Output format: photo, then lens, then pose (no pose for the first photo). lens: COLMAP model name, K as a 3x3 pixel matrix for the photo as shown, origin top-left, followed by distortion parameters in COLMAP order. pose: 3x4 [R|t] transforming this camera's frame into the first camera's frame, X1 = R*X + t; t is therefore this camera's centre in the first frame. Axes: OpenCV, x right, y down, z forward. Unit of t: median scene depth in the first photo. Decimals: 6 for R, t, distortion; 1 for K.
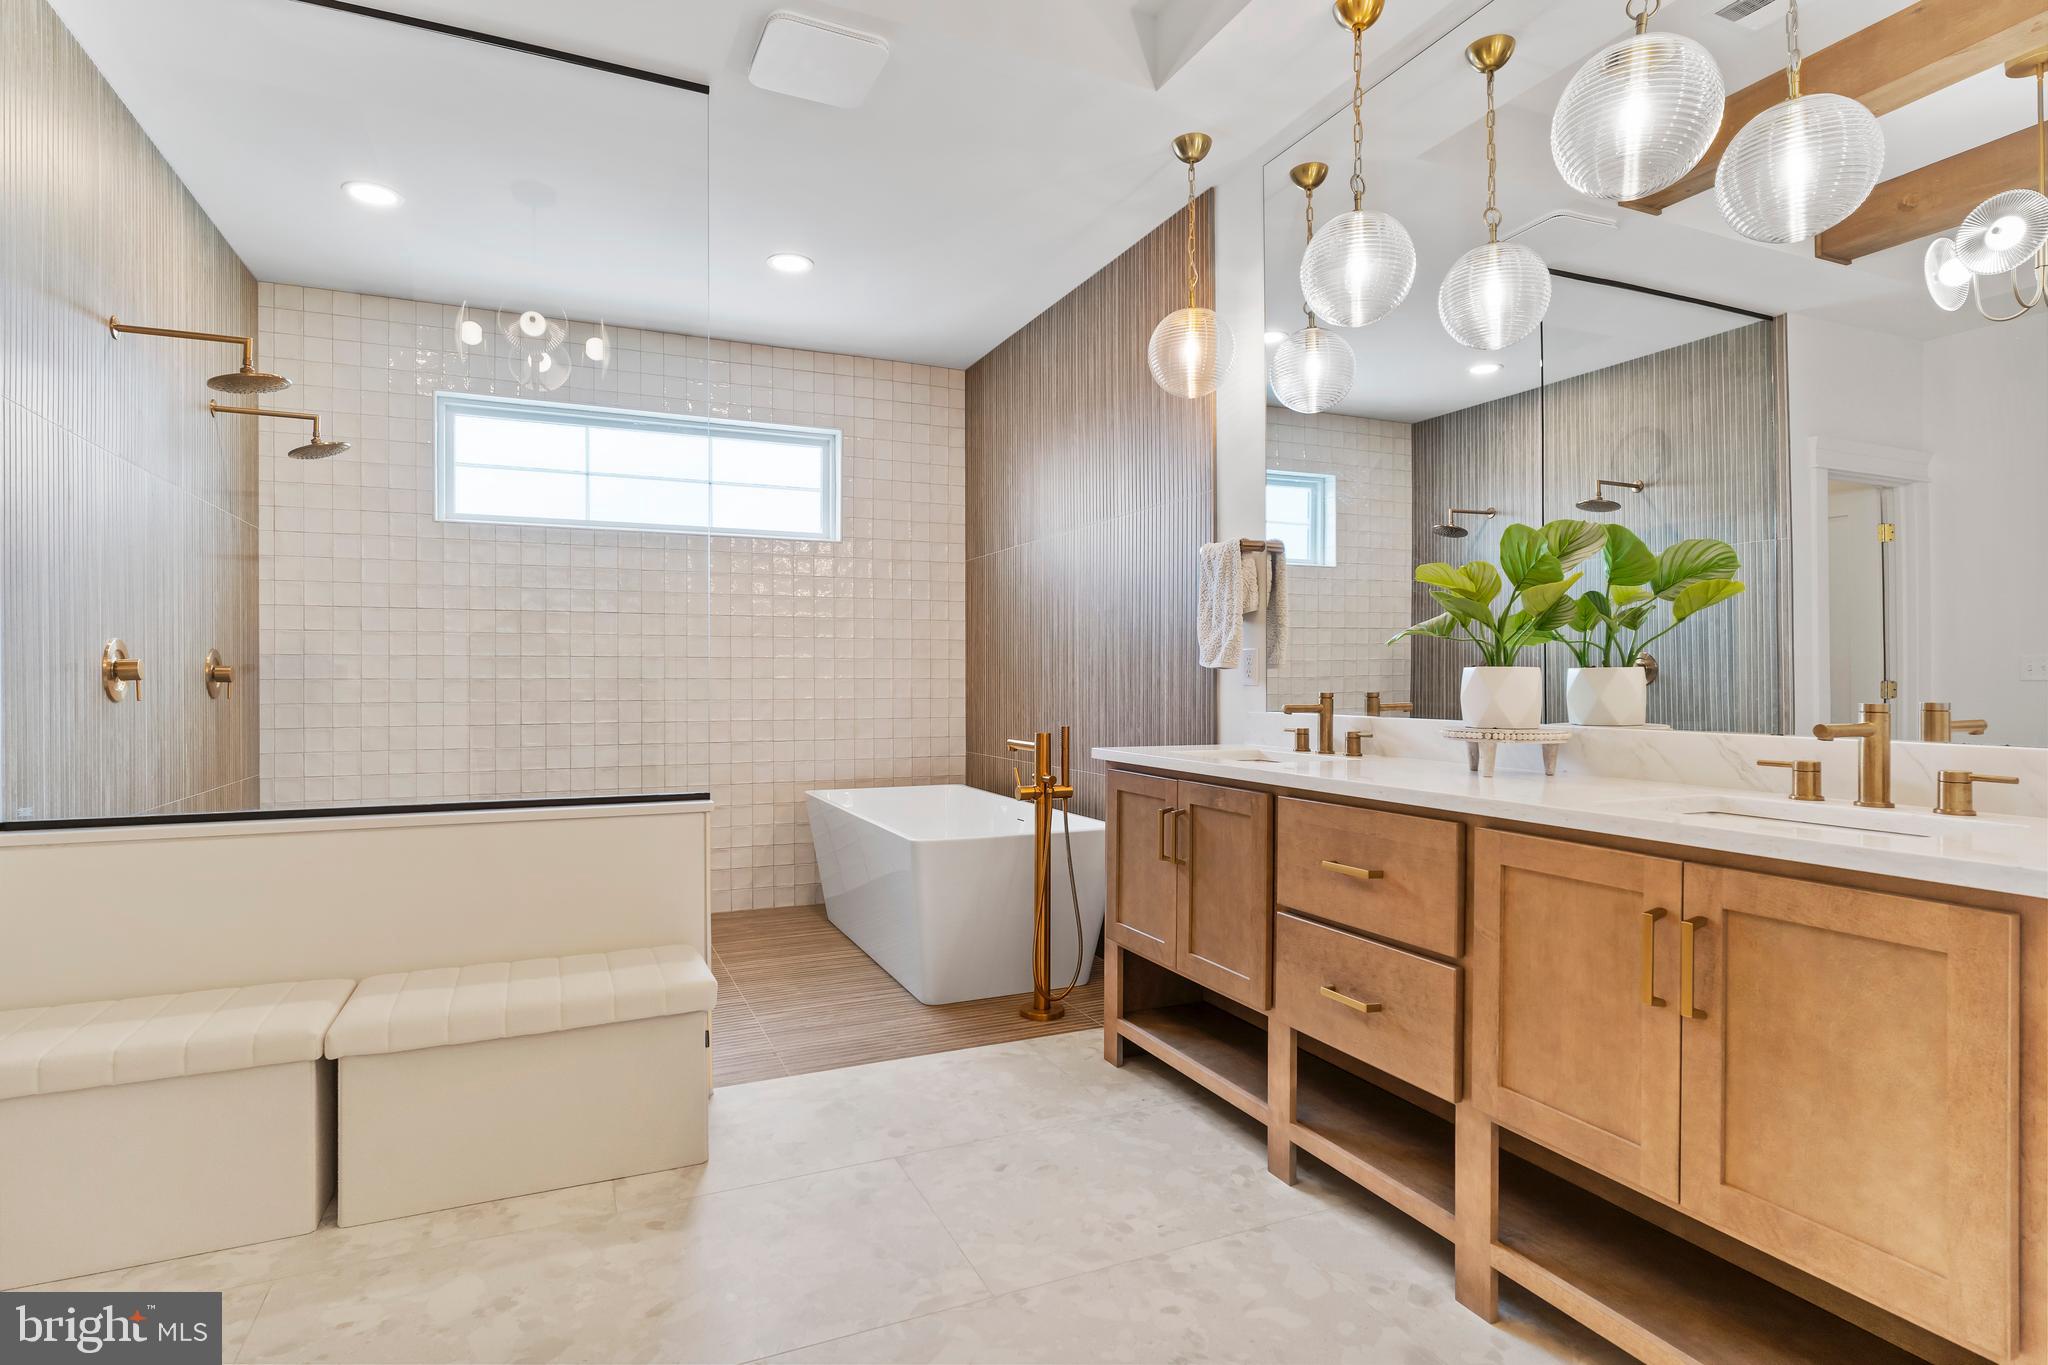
lens RADIAL K [[1045.6, 0, 1026.4], [0, 1045.6, 678.9], [0, 0, 1]] dist [-0.003537, -0.000546]
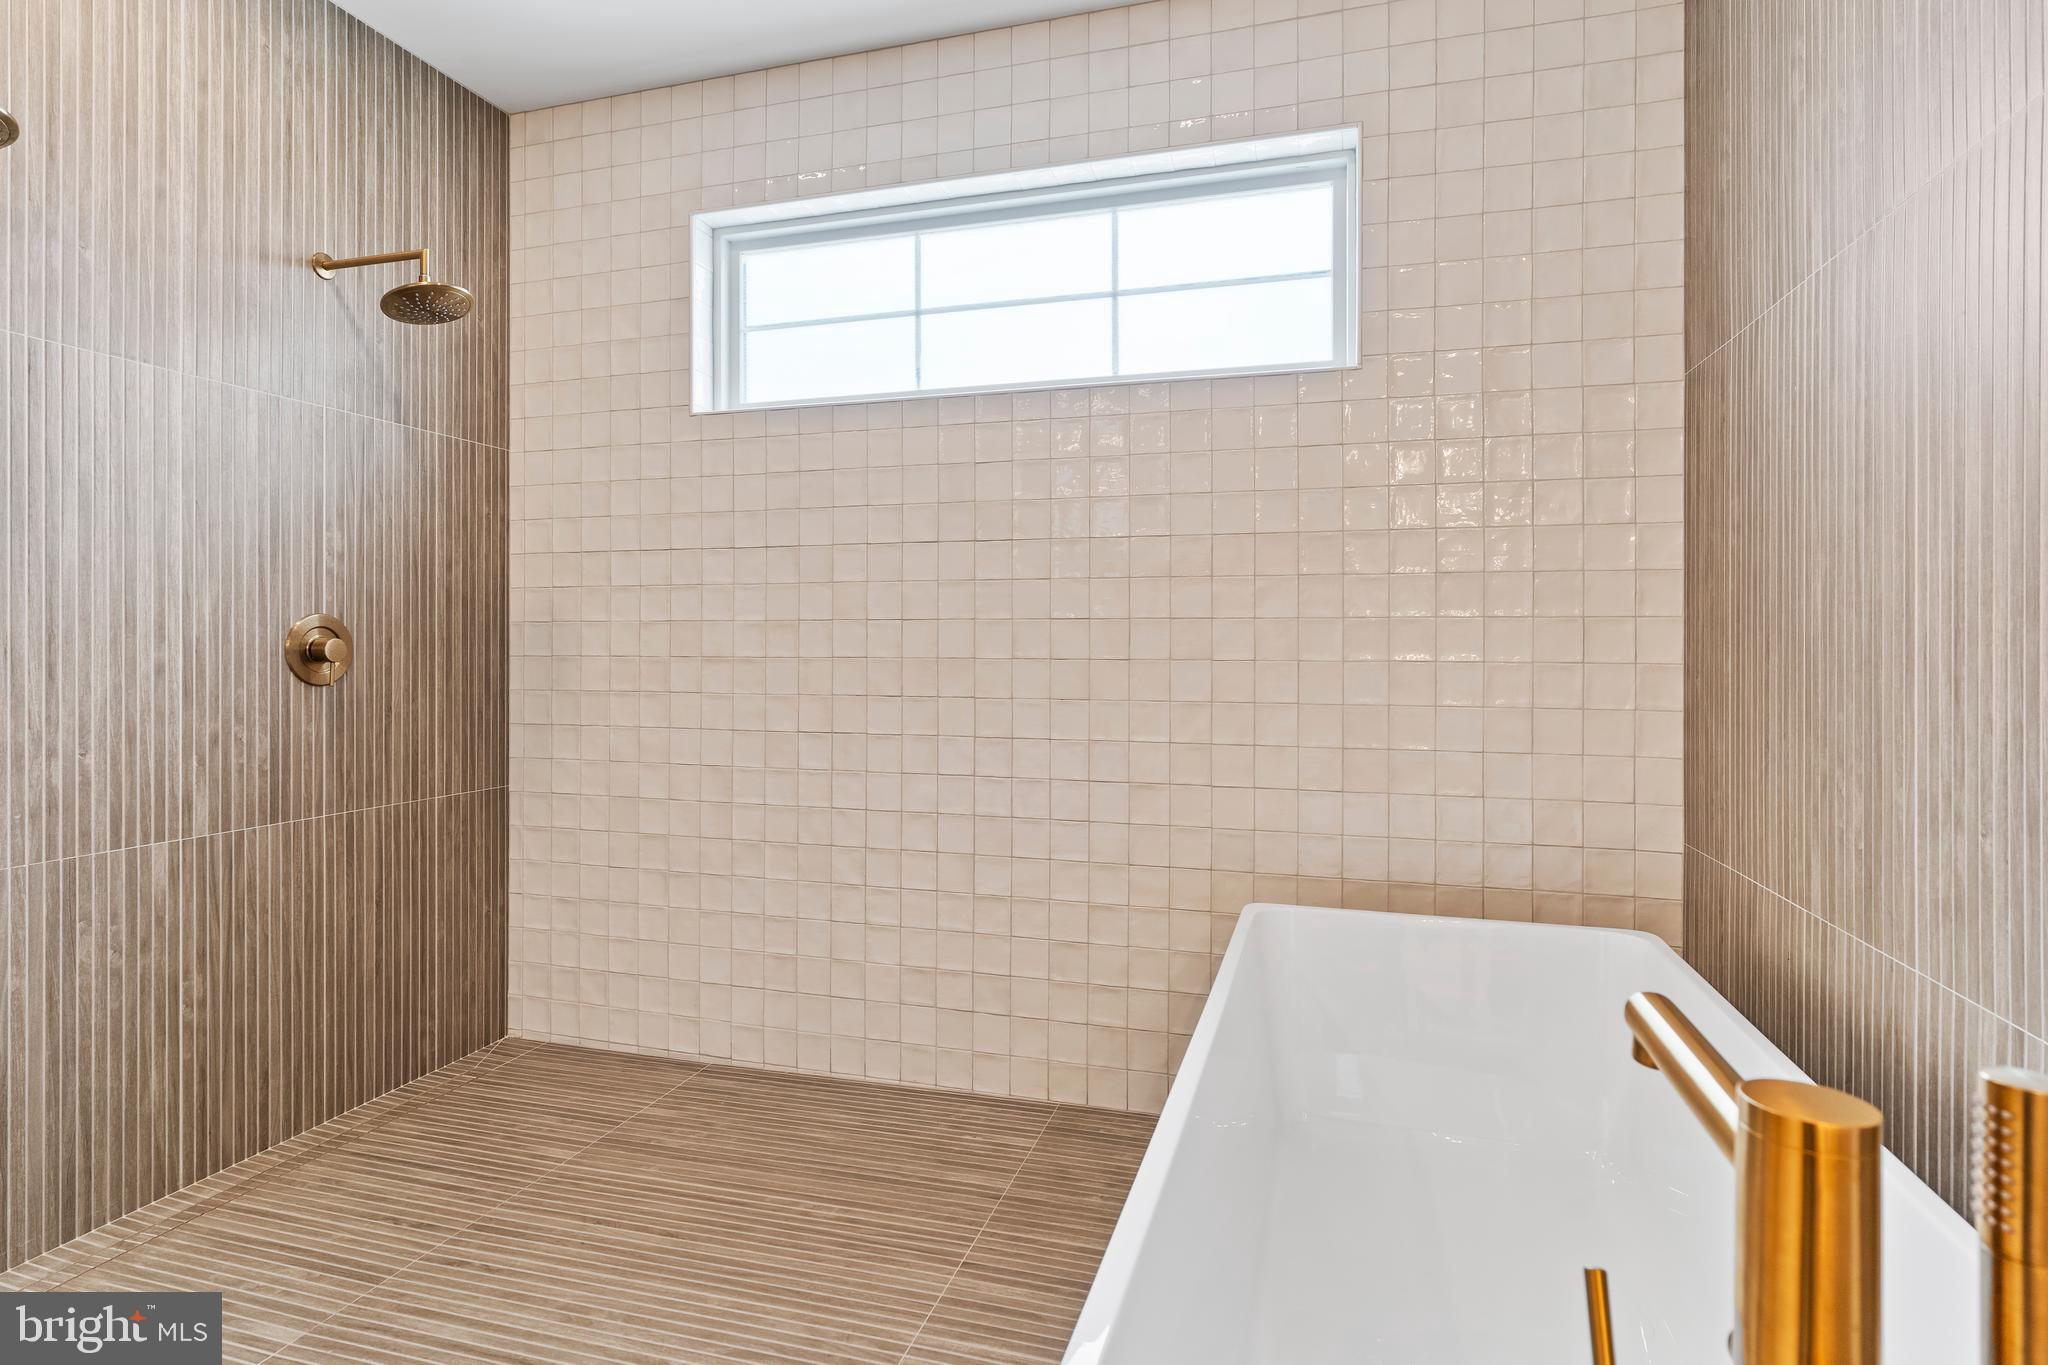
lens RADIAL K [[1045.6, 0, 1032.5], [0, 1045.6, 650.4], [0, 0, 1]] dist [-0.003537, -0.000546]
pose [[0.750376, 0.006503, -0.660979, 0.021971], [-0.003228, 0.999976, 0.006174, -0.007685], [0.661003, -0.002500, 0.750379, 0.580736]]
